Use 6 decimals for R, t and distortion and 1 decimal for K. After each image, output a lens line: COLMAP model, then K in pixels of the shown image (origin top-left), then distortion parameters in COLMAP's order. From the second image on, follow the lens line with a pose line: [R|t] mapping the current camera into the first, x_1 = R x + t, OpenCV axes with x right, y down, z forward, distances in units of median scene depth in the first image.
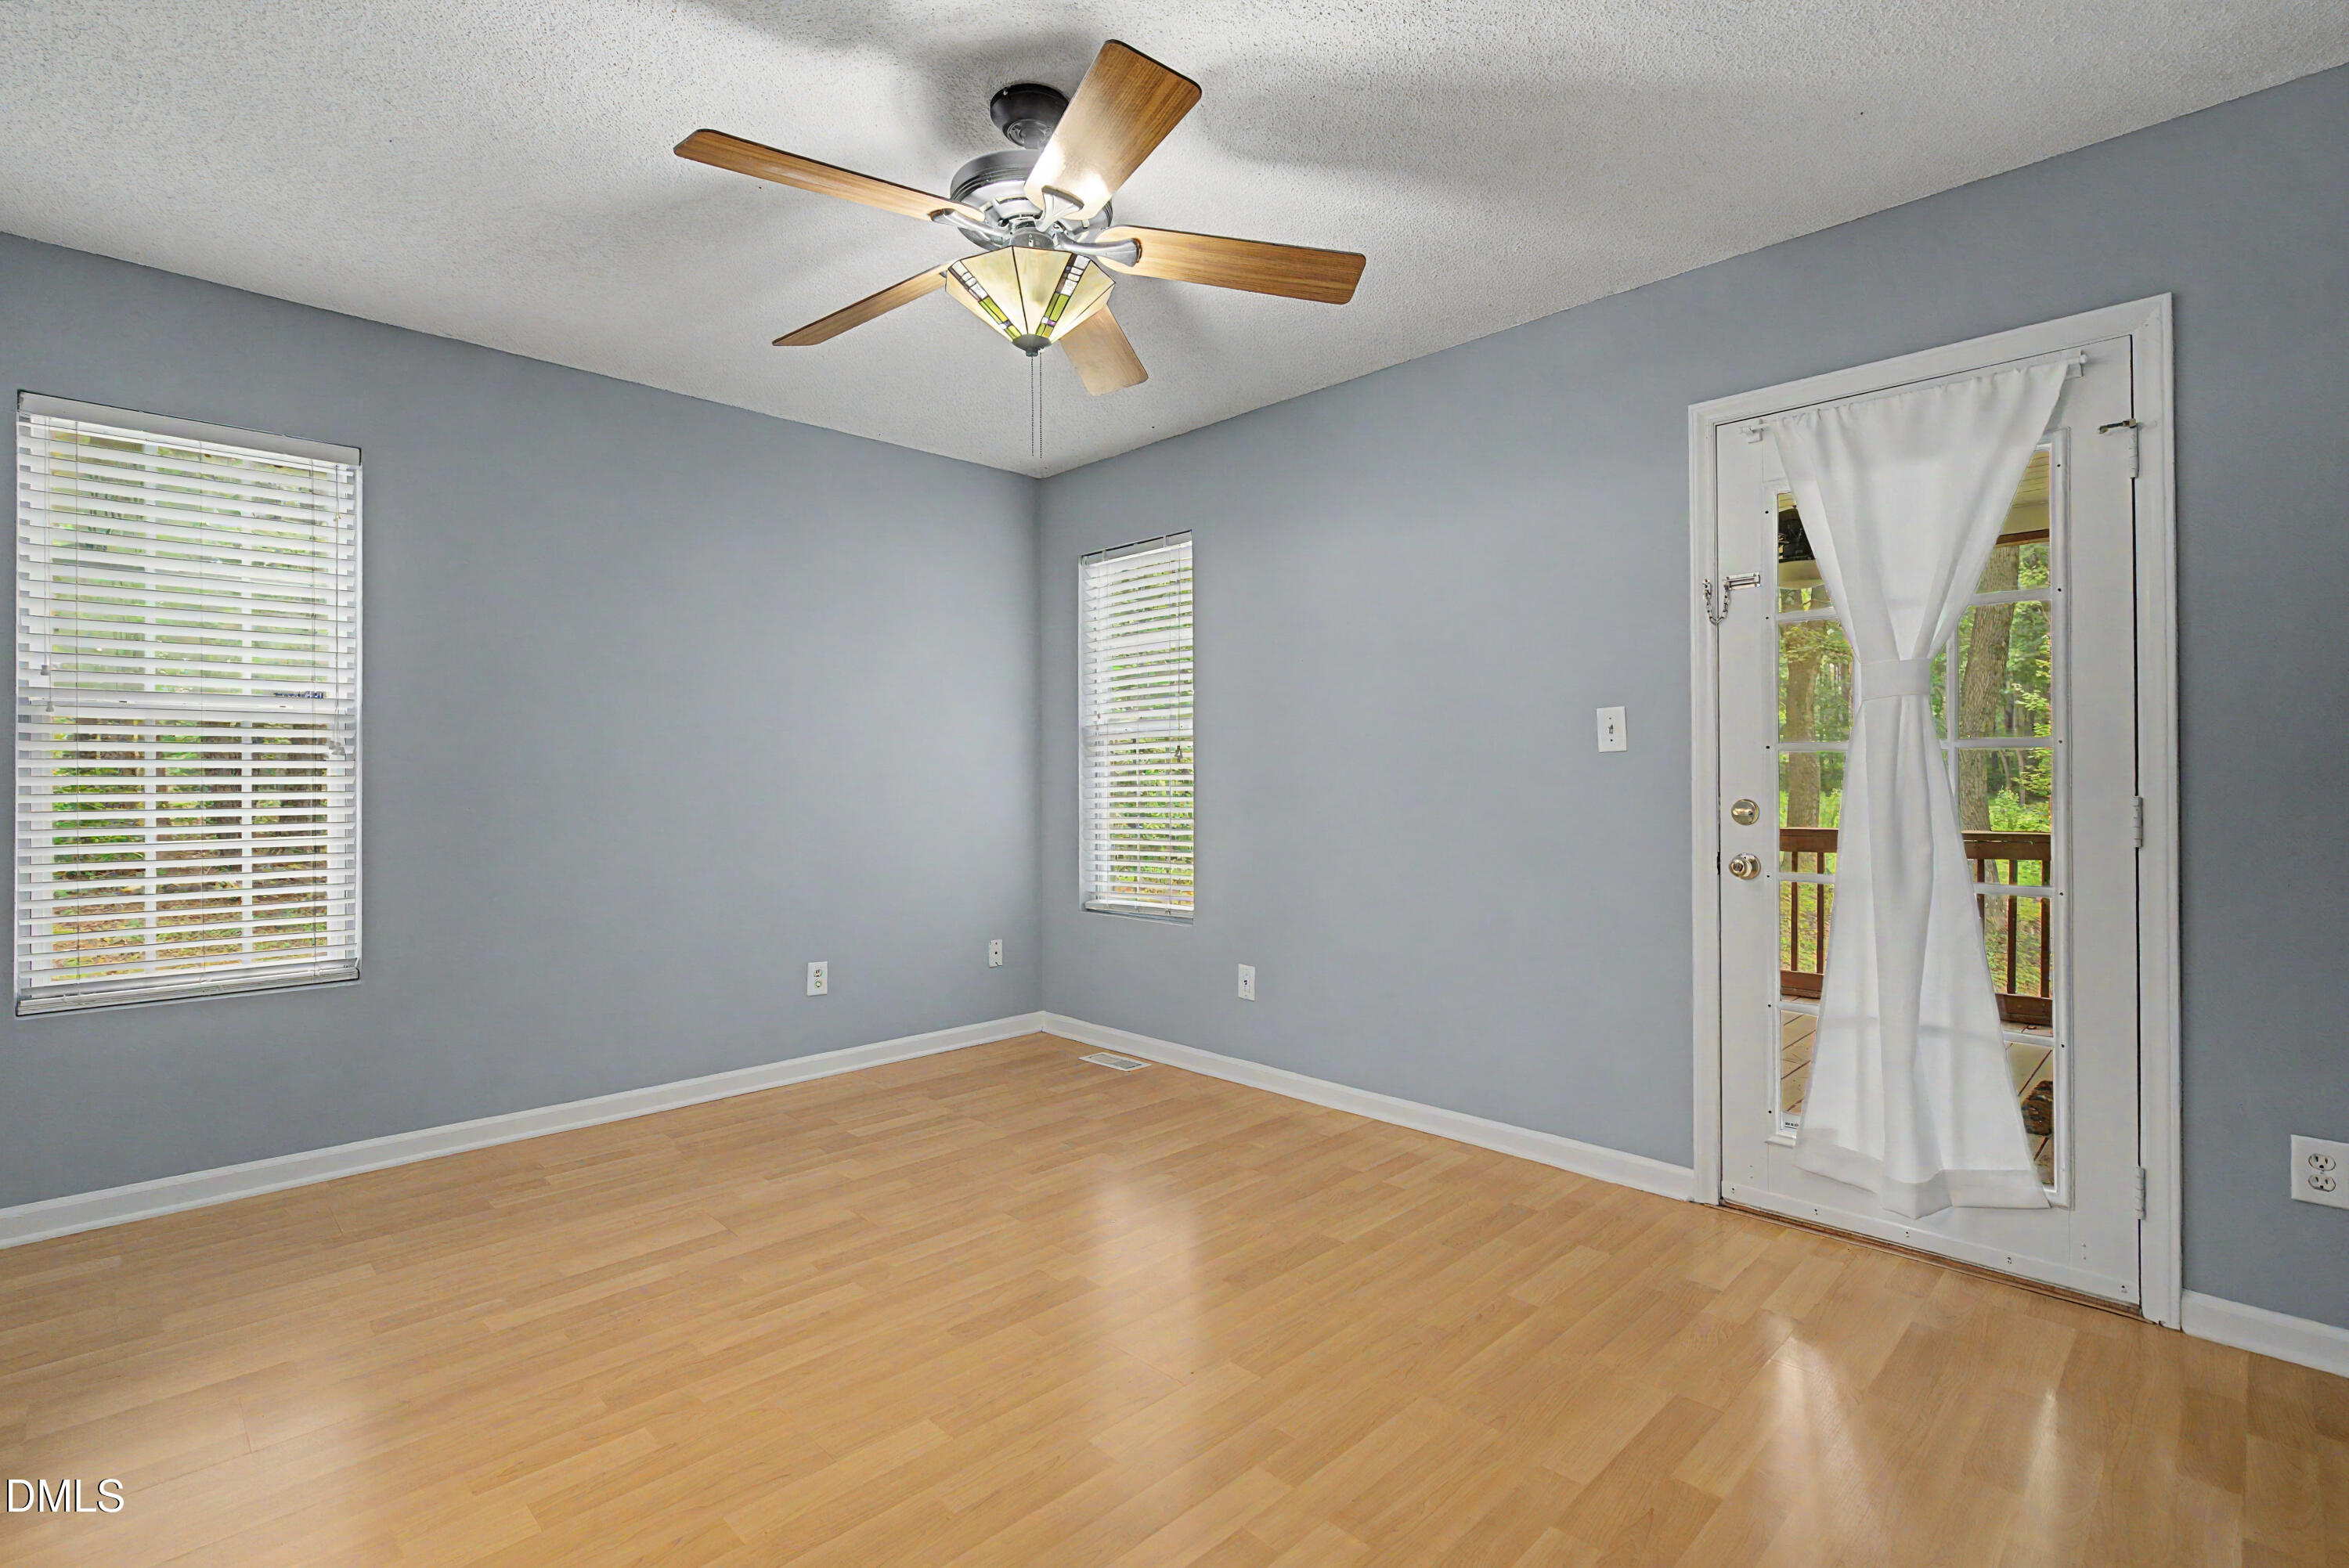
lens RADIAL K [[1082.8, 0, 1149.8], [0, 1082.8, 781.4], [0, 0, 1]] dist [-0.009907, 0.002277]
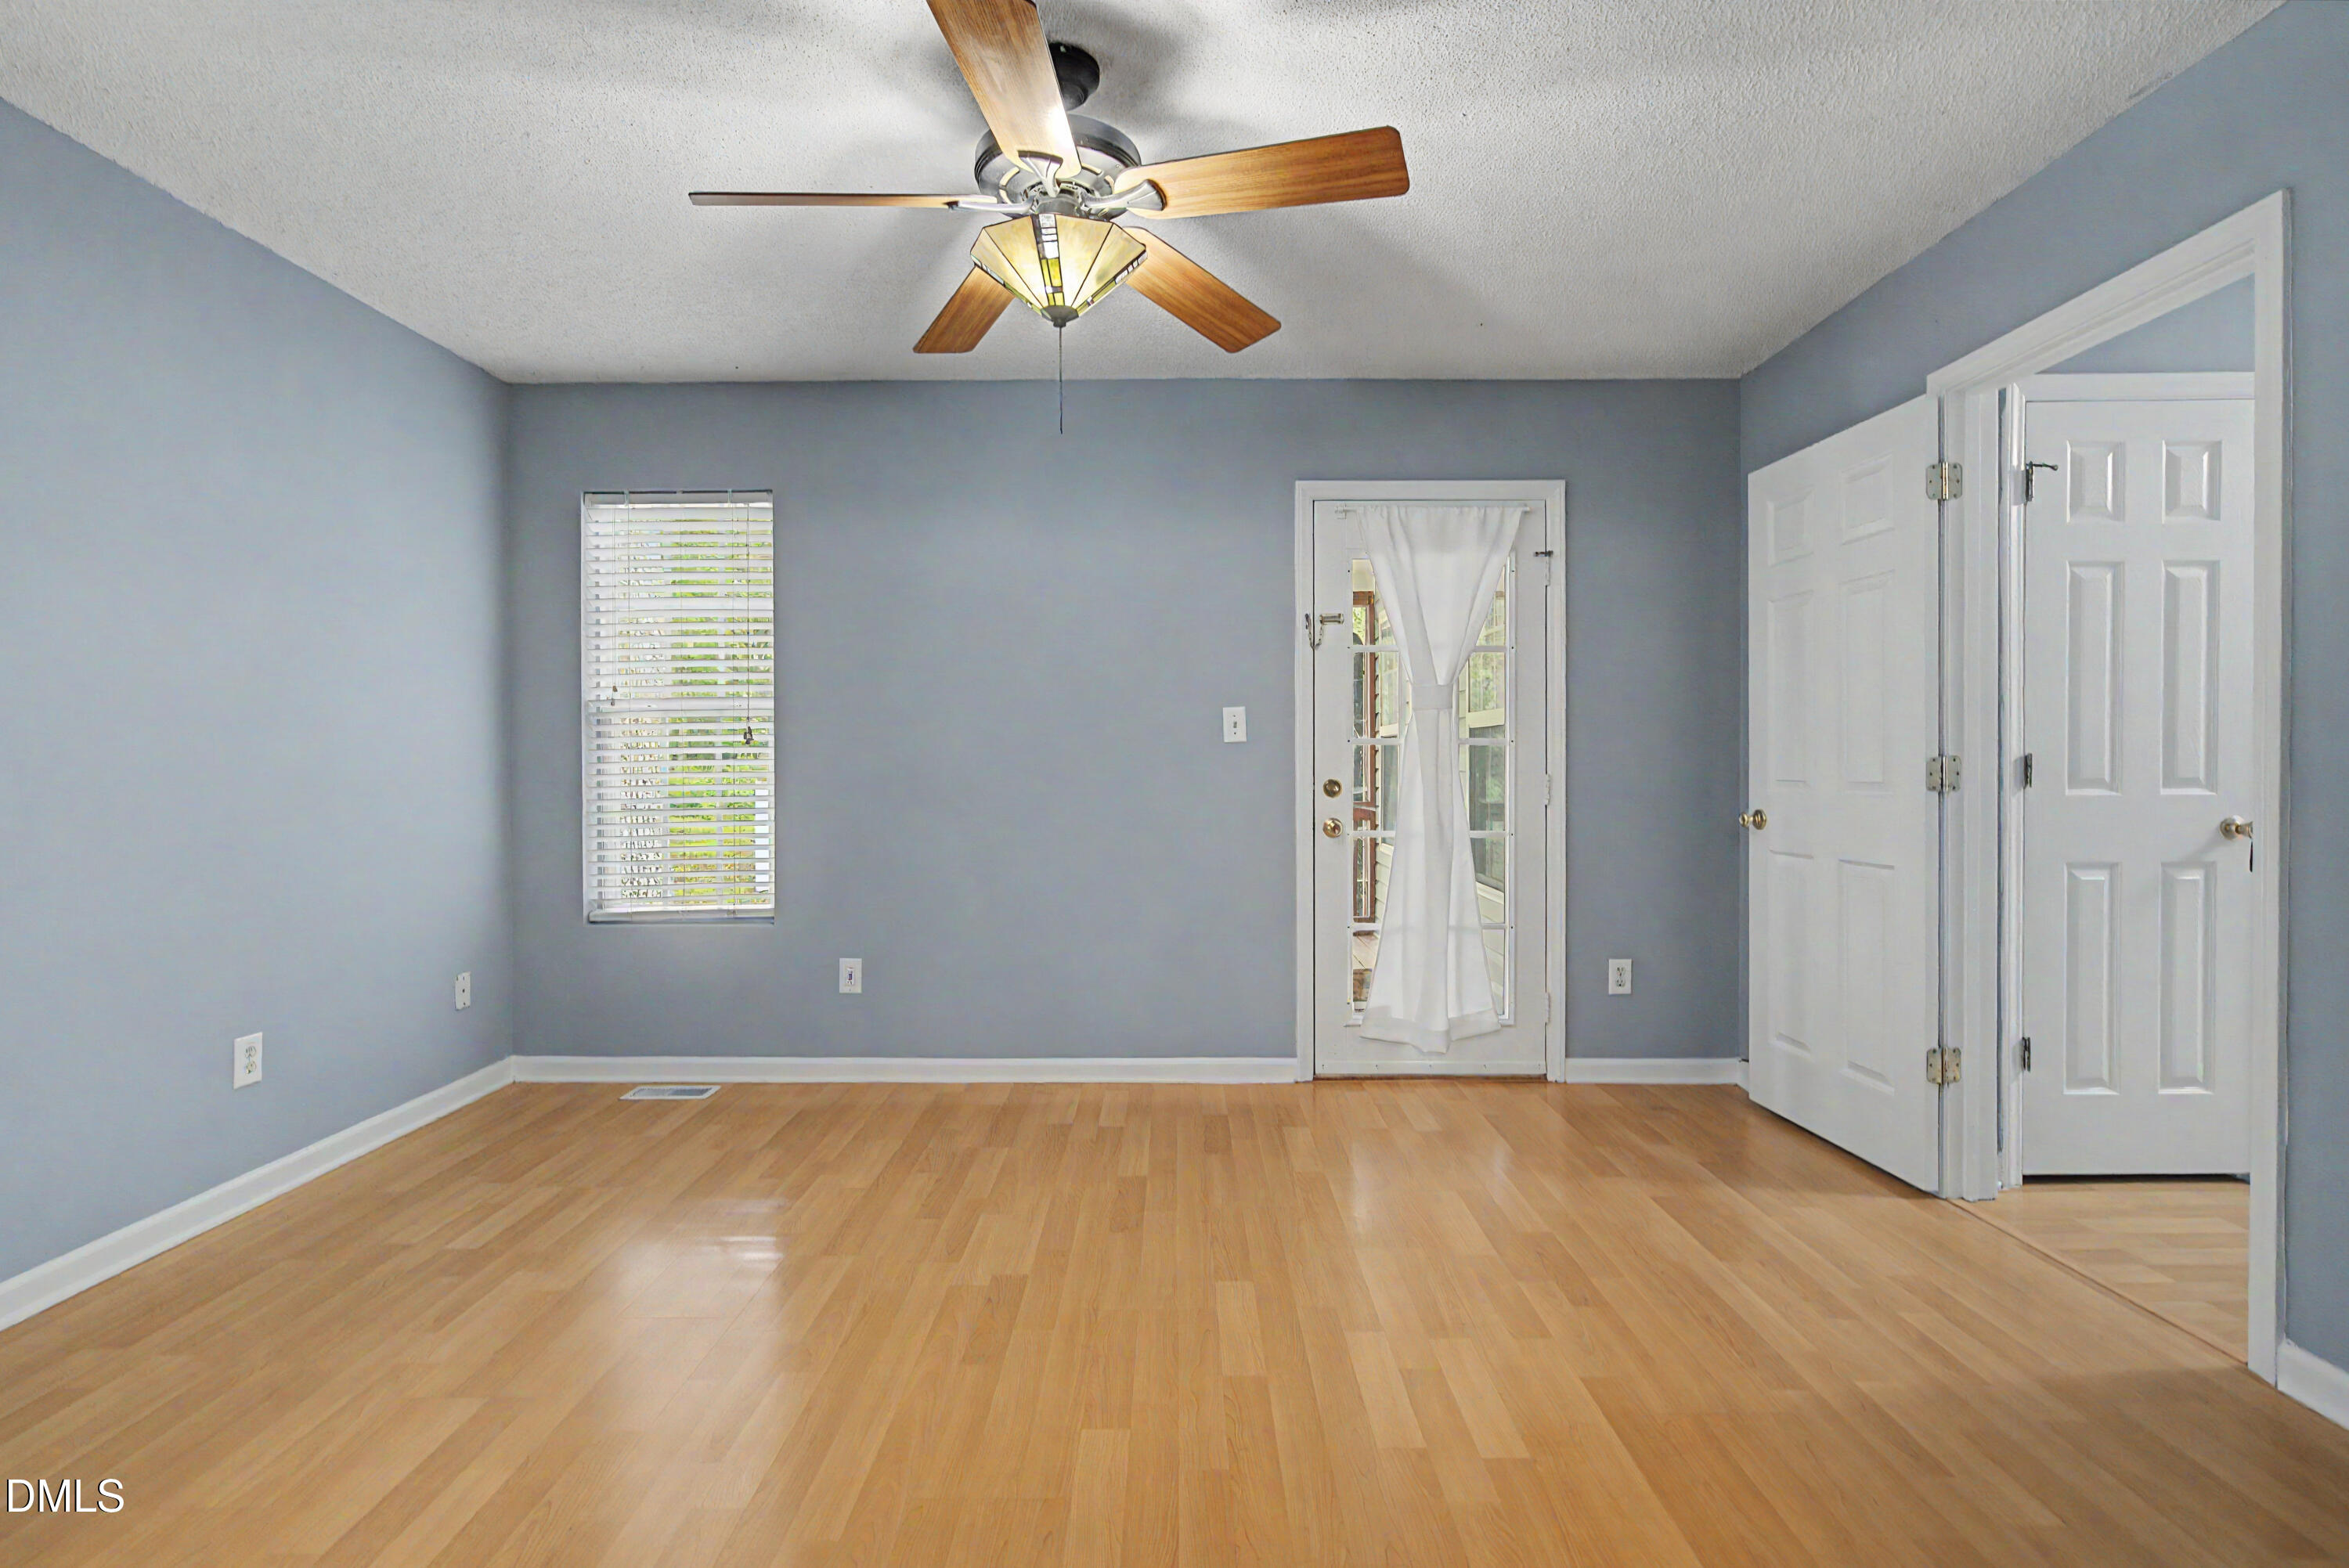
lens RADIAL K [[1082.8, 0, 1150.3], [0, 1082.8, 775.8], [0, 0, 1]] dist [-0.009907, 0.002277]
pose [[0.703701, -0.005254, 0.710477, -0.540293], [0.002001, 0.999983, 0.005413, 0.004841], [-0.710493, -0.002388, 0.703700, 0.183981]]
